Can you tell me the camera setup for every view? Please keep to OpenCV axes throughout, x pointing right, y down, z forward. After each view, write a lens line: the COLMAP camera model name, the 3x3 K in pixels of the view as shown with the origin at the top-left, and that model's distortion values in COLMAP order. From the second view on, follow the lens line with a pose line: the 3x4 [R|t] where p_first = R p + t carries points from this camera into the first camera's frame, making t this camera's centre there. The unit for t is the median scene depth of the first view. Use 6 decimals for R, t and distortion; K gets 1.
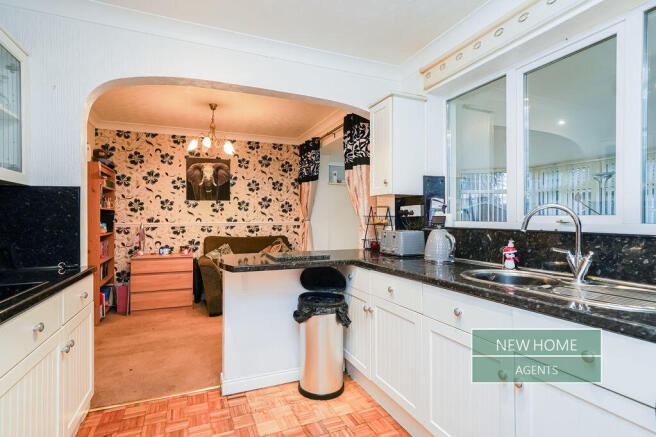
lens RADIAL K [[327.6, 0, 325.8], [0, 327.6, 219.5], [0, 0, 1]] dist [0.021724, 0.000964]
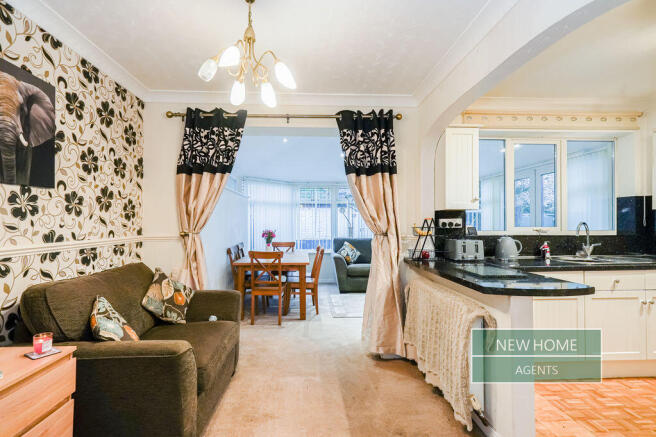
lens RADIAL K [[327.6, 0, 325.6], [0, 327.6, 218.2], [0, 0, 1]] dist [0.021724, 0.000964]
pose [[0.335108, 0.013954, 0.942076, -0.555862], [0.004649, 0.999854, -0.016464, -0.014190], [-0.942168, 0.009897, 0.334994, 0.552501]]
